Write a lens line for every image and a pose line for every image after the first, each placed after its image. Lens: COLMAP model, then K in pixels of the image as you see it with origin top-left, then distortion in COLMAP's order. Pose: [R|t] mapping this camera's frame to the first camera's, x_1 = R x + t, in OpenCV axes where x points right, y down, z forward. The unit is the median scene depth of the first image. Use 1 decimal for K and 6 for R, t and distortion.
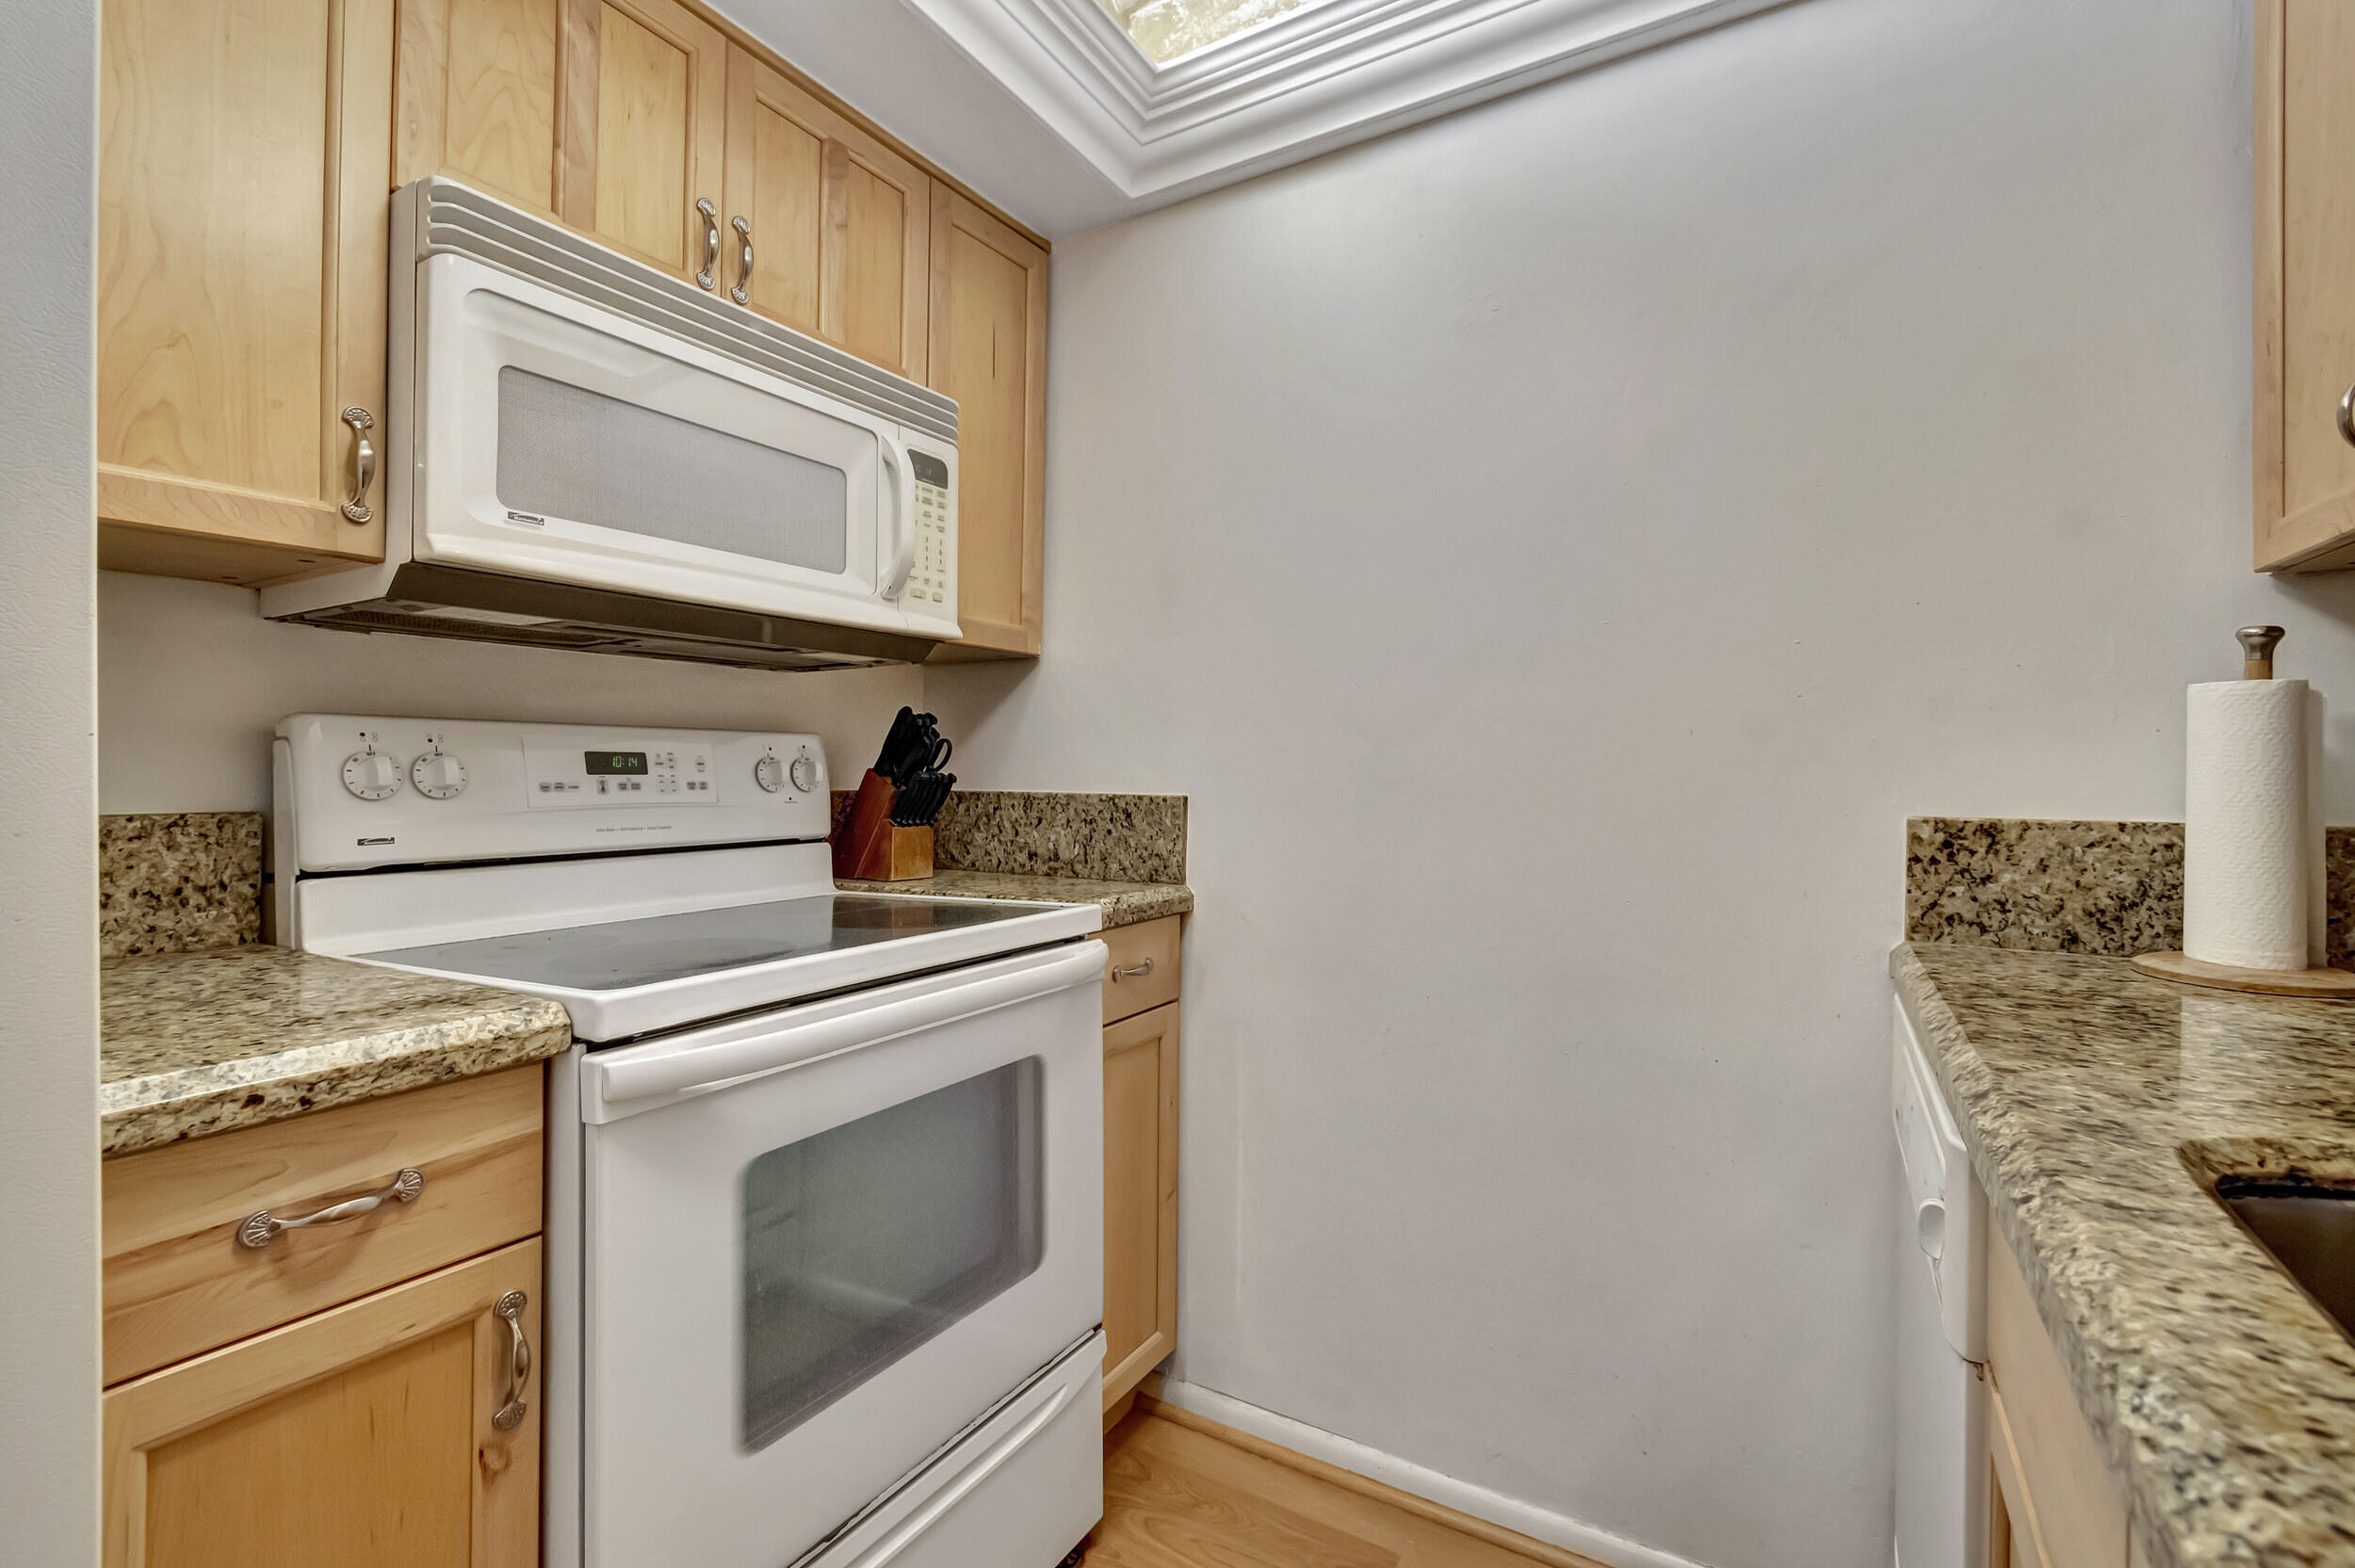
lens RADIAL K [[1052.4, 0, 1168.0], [0, 1052.4, 768.1], [0, 0, 1]] dist [0.002857, 0.000010]
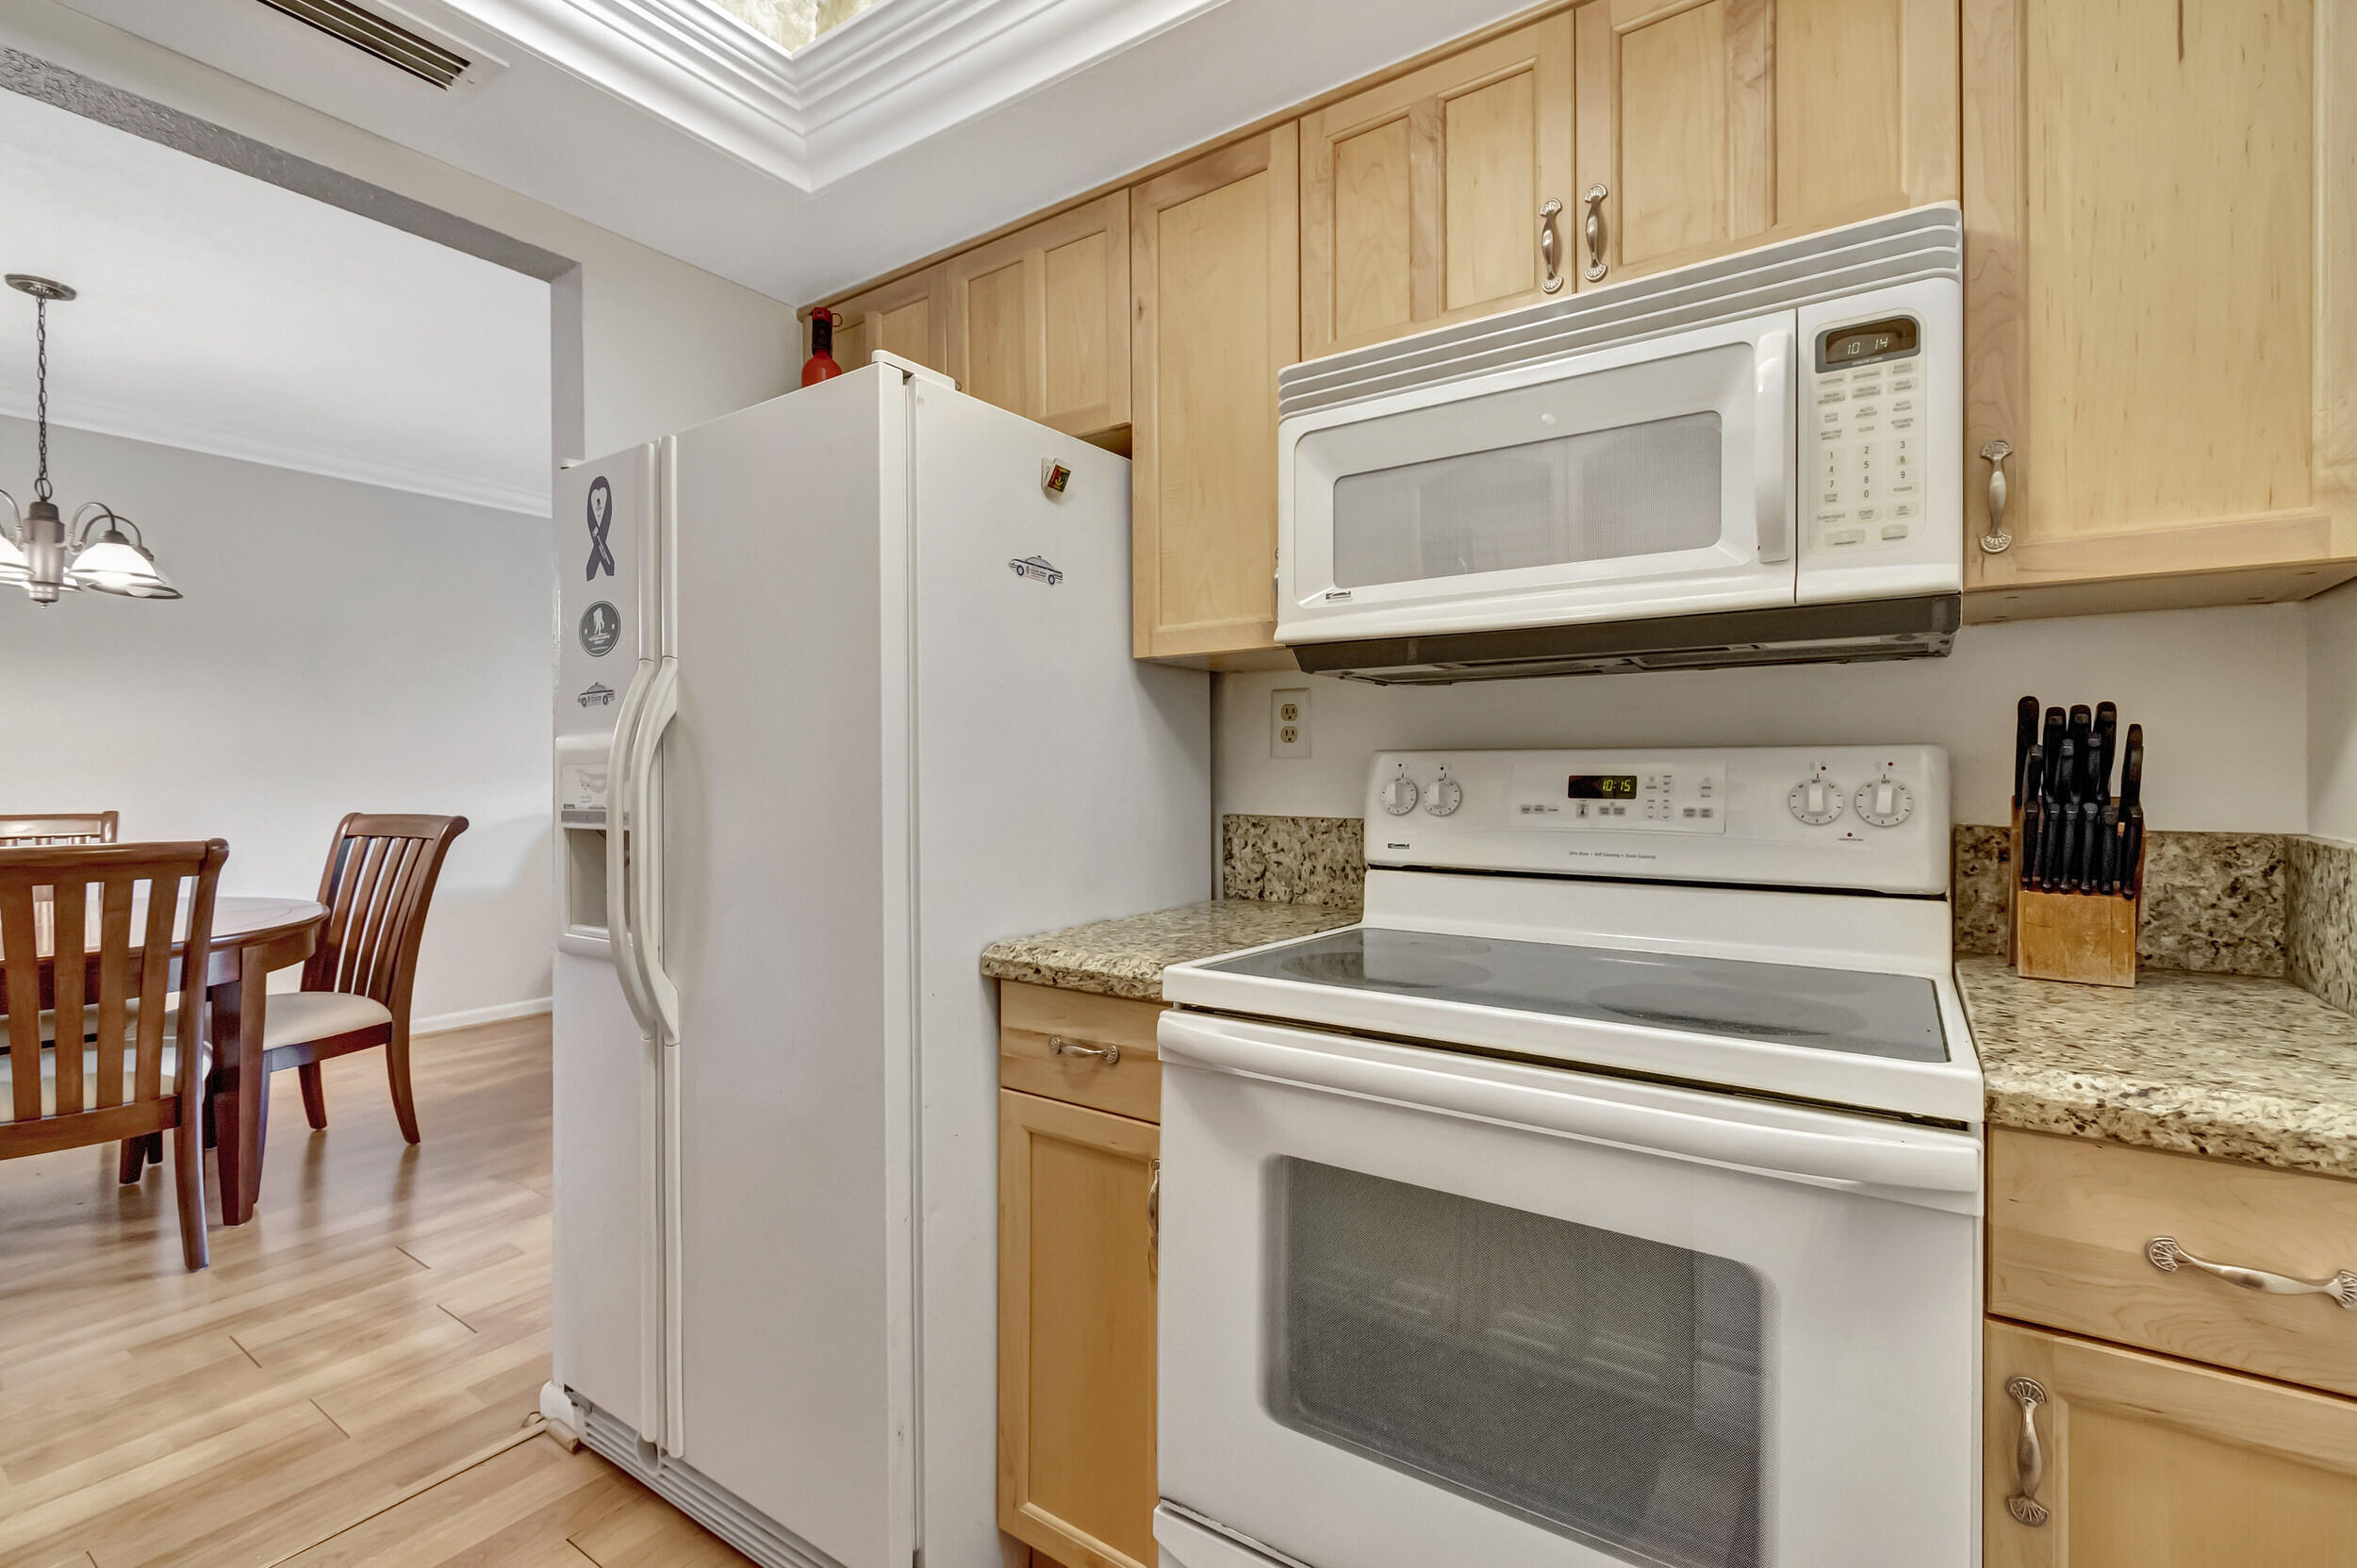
lens RADIAL K [[1053.5, 0, 1169.0], [0, 1053.5, 768.1], [0, 0, 1]] dist [0.002857, 0.000010]
pose [[-0.060019, -0.005174, -0.998184, 0.514132], [0.003420, 0.999980, -0.005389, -0.019609], [0.998191, -0.003738, -0.060000, 0.687412]]
